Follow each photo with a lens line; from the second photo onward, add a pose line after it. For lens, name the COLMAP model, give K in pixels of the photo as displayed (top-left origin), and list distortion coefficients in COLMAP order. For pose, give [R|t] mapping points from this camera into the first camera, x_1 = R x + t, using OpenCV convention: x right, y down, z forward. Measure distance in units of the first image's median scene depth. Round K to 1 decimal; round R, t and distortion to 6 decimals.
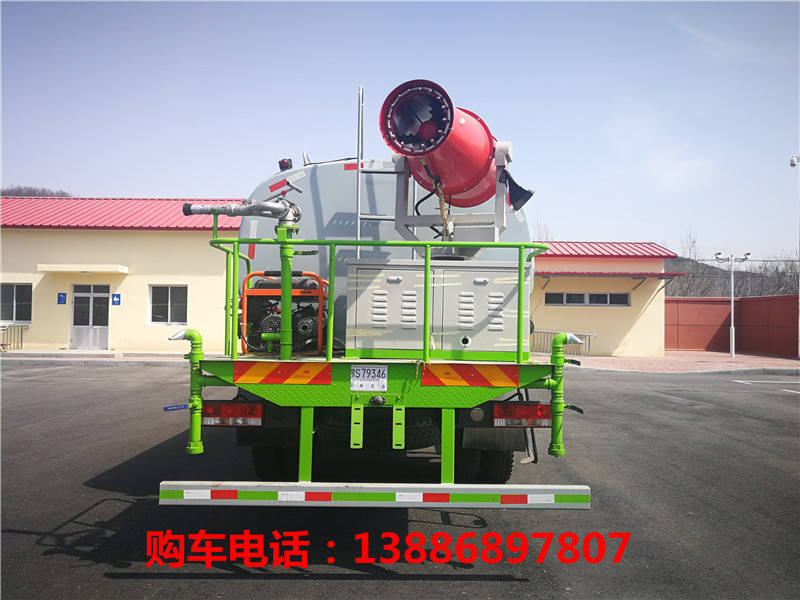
lens RADIAL K [[637.8, 0, 400.0], [0, 637.8, 300.0], [0, 0, 1]] dist [-0.001527, 0.000882]
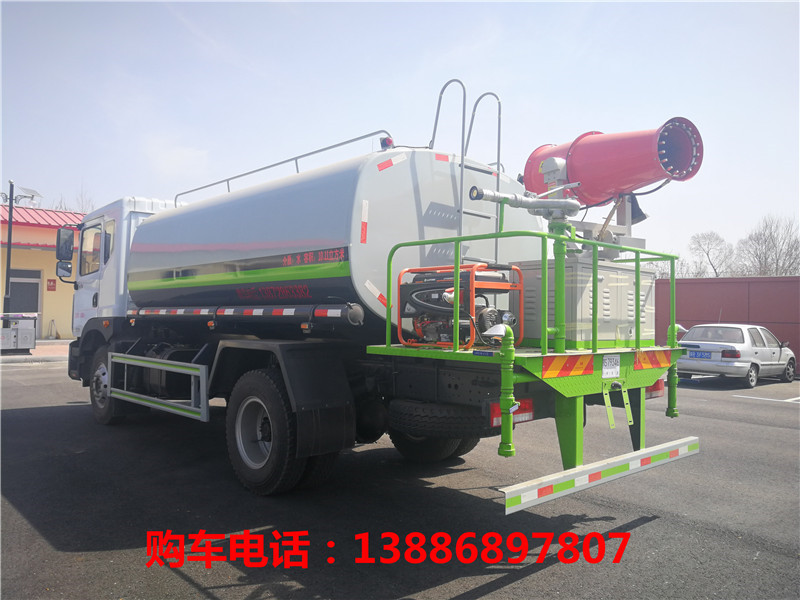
lens RADIAL K [[637.8, 0, 400.0], [0, 637.8, 300.0], [0, 0, 1]] dist [-0.001527, 0.000882]
pose [[0.741847, 0.016772, 0.670359, -1.039482], [-0.032119, 0.999428, 0.010539, 0.004989], [-0.669800, -0.029350, 0.741962, 0.397537]]
